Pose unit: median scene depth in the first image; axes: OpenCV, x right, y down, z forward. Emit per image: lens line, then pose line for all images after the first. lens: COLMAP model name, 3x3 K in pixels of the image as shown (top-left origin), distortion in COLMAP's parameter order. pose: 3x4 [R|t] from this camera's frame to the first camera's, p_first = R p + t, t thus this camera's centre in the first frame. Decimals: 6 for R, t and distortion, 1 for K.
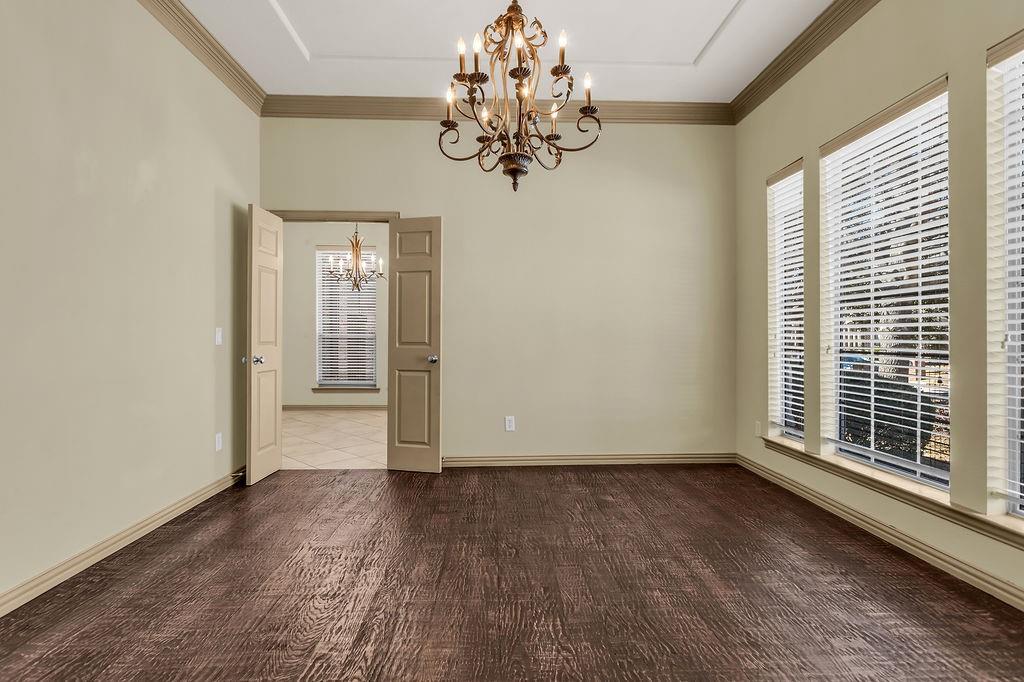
lens RADIAL K [[479.1, 0, 514.2], [0, 479.1, 334.8], [0, 0, 1]] dist [-0.000810, -0.000449]
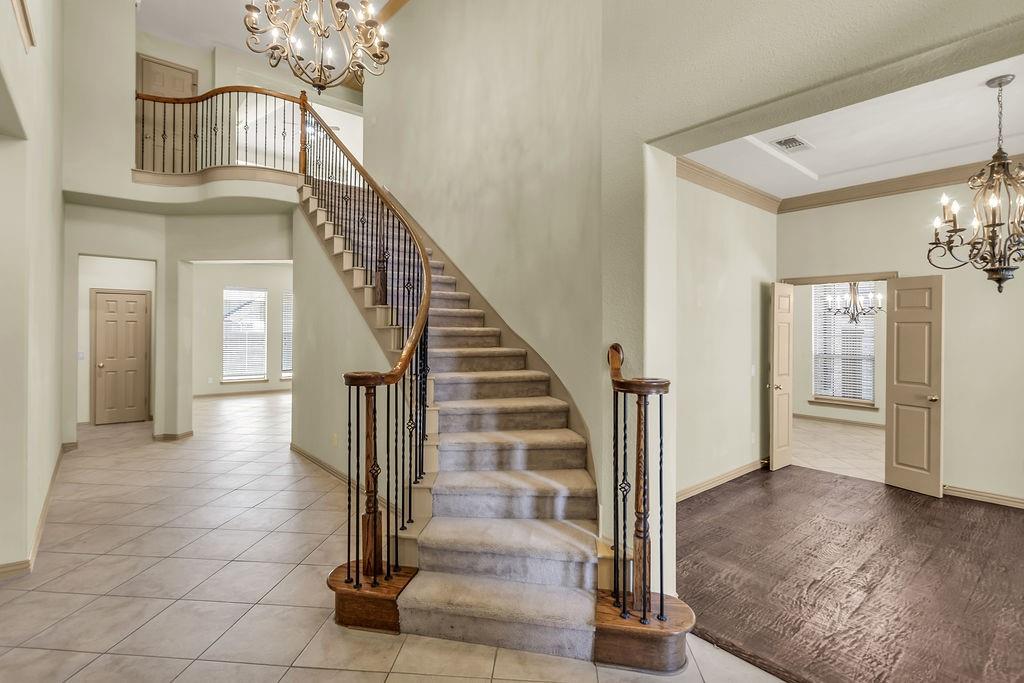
lens RADIAL K [[479.1, 0, 514.2], [0, 479.1, 335.3], [0, 0, 1]] dist [-0.000810, -0.000449]
pose [[0.600555, 0.004966, -0.799568, 0.149294], [0.006854, 0.999912, 0.011359, -0.123579], [0.799554, -0.012302, 0.600469, -0.509888]]
